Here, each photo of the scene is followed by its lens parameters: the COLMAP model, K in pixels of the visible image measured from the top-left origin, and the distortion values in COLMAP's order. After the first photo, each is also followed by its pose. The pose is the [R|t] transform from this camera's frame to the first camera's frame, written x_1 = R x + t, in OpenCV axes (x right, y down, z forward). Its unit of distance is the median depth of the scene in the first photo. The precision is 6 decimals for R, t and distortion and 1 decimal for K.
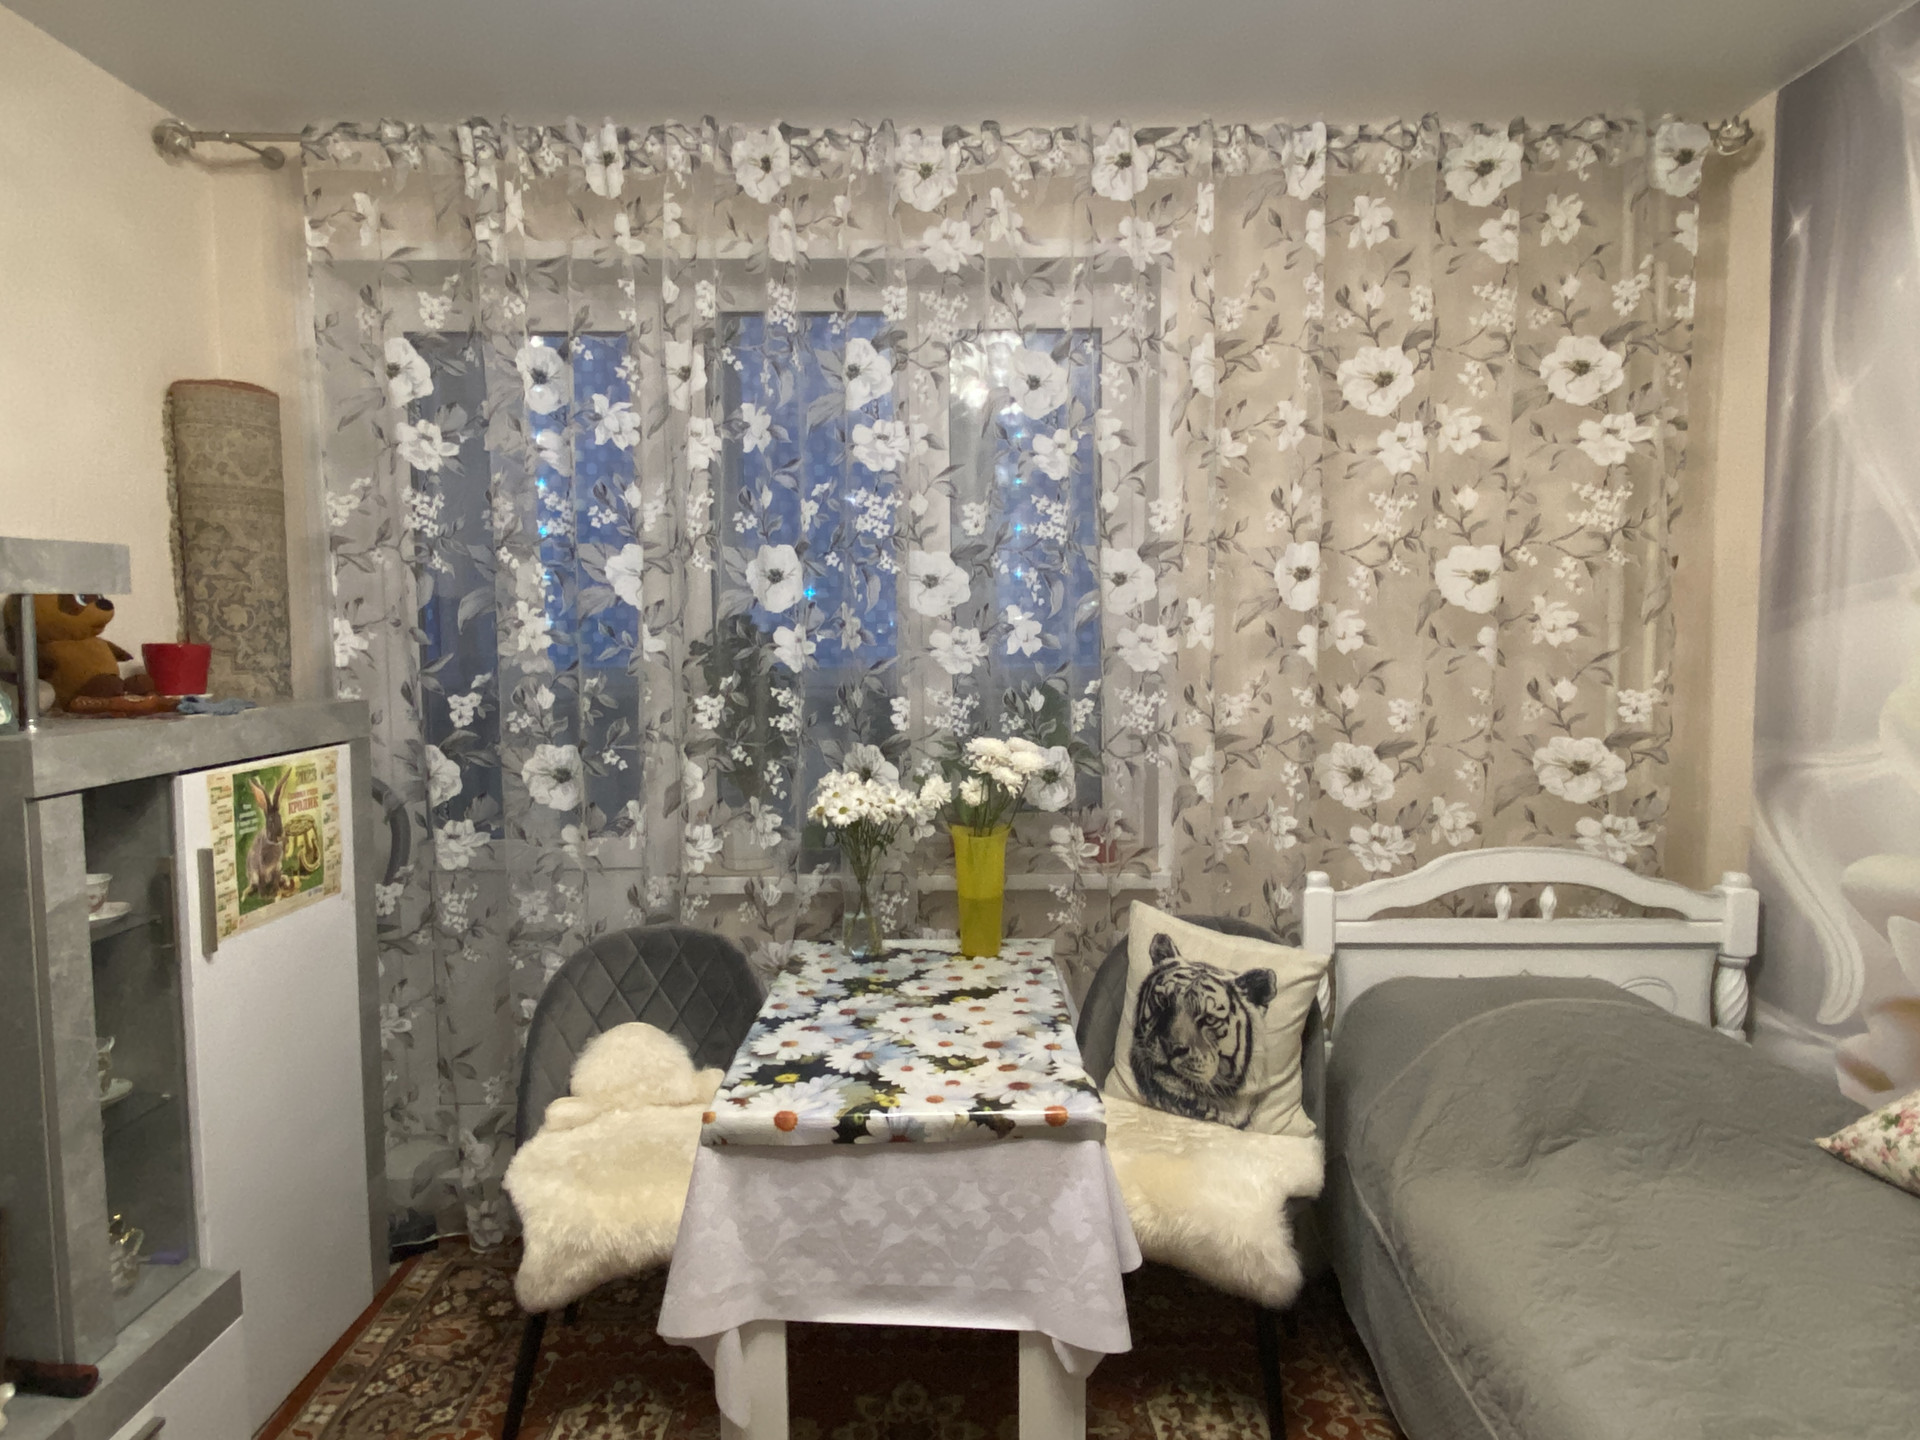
lens RADIAL K [[1160.3, 0, 970.7], [0, 1160.3, 719.8], [0, 0, 1]] dist [0.047218, -0.047540]
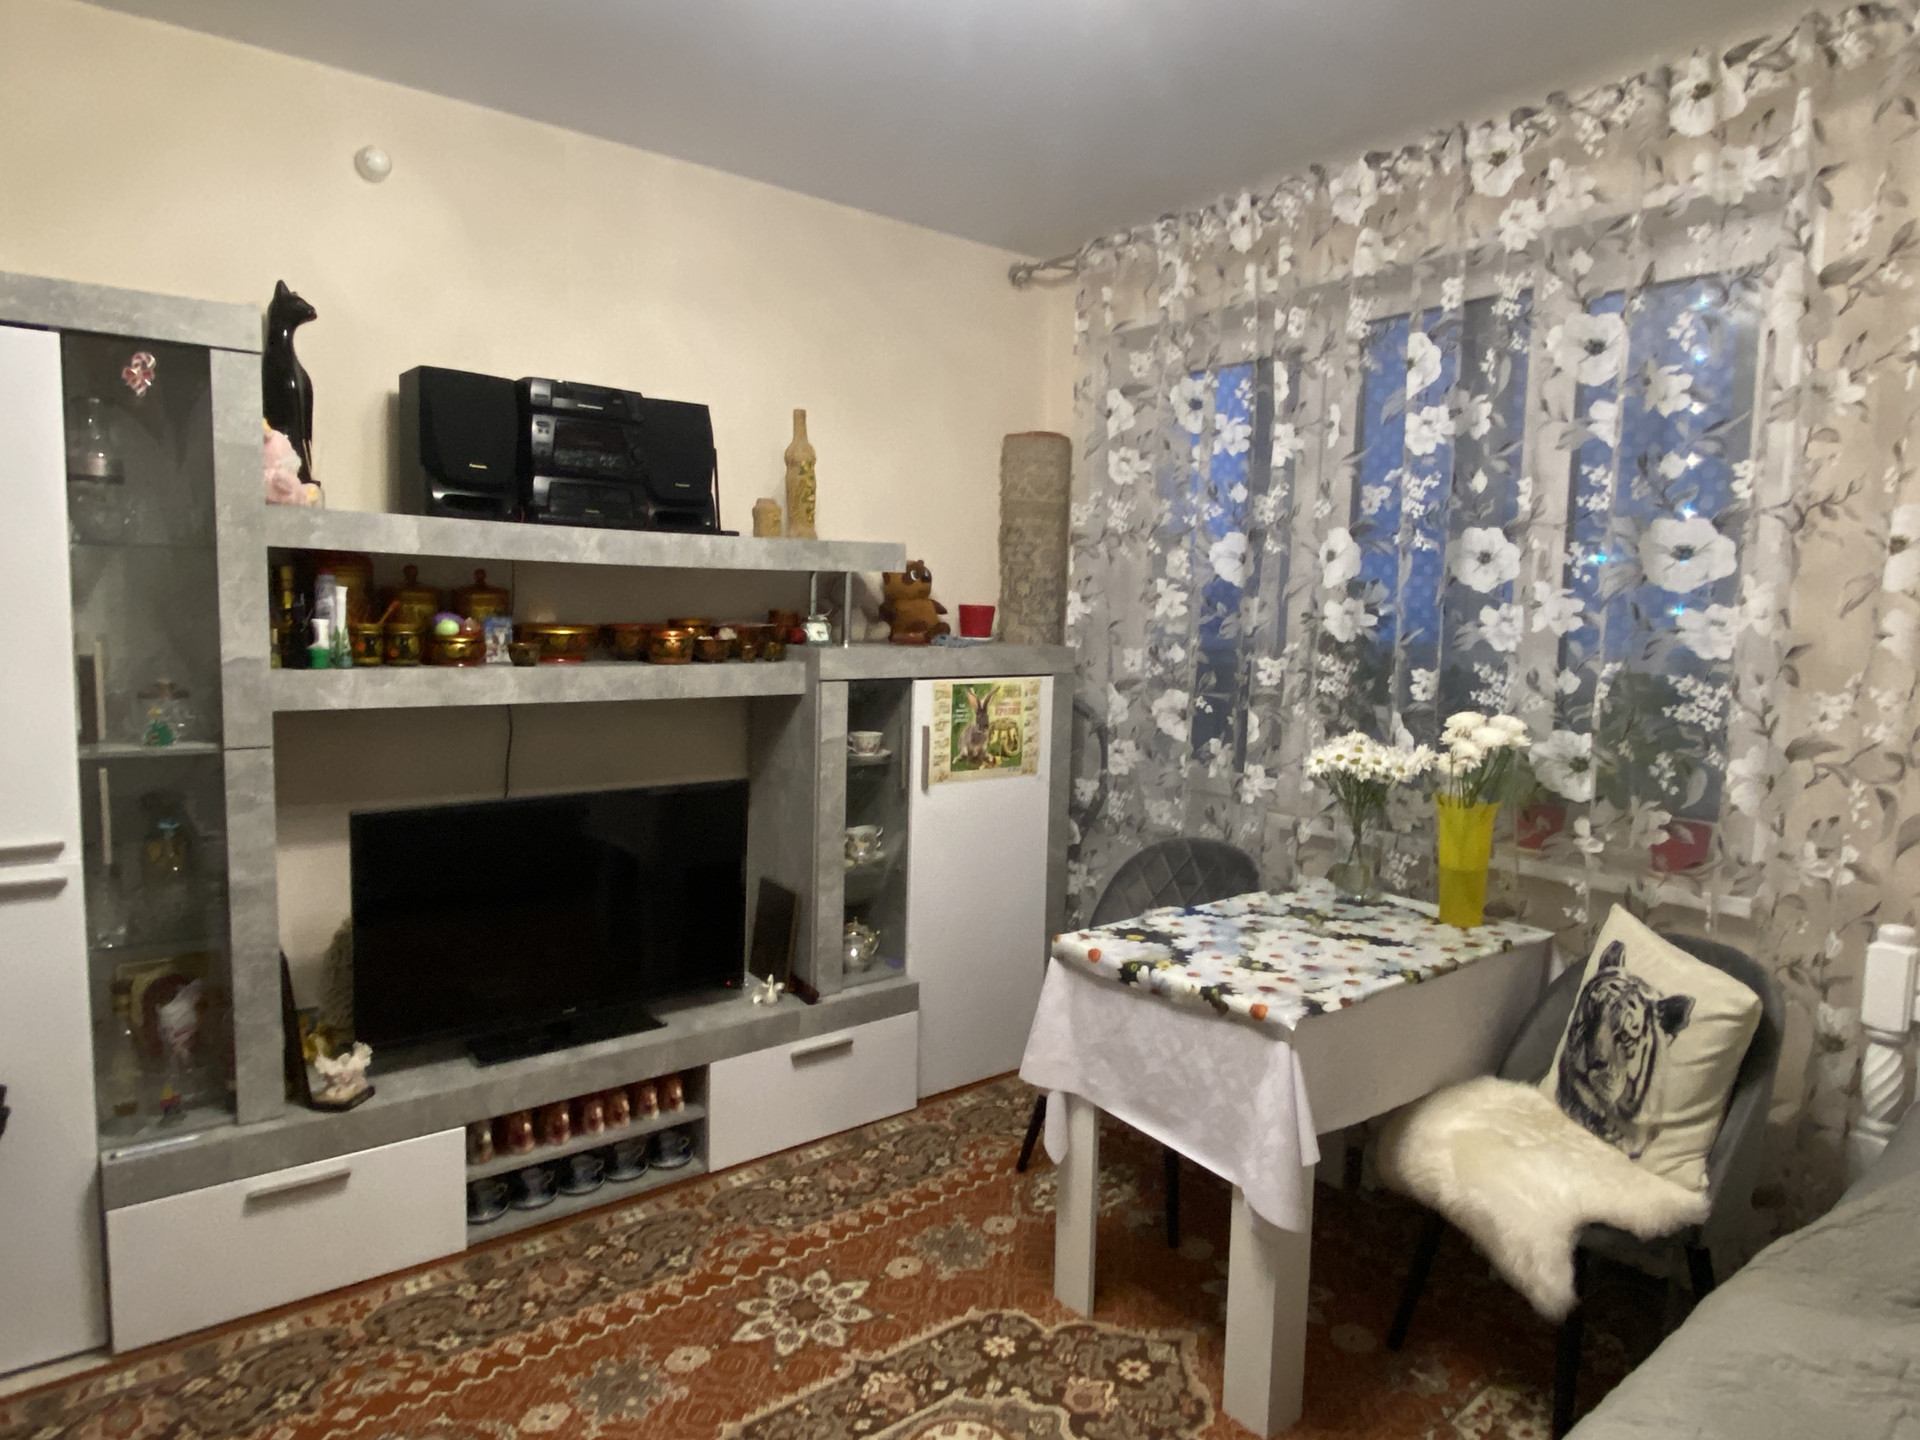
lens RADIAL K [[1160.3, 0, 943.1], [0, 1160.3, 710.9], [0, 0, 1]] dist [0.047218, -0.047540]
pose [[0.611111, 0.094331, -0.785904, 0.565027], [-0.083448, 0.995018, 0.054543, -0.003500], [0.787134, 0.032250, 0.615939, 0.000660]]
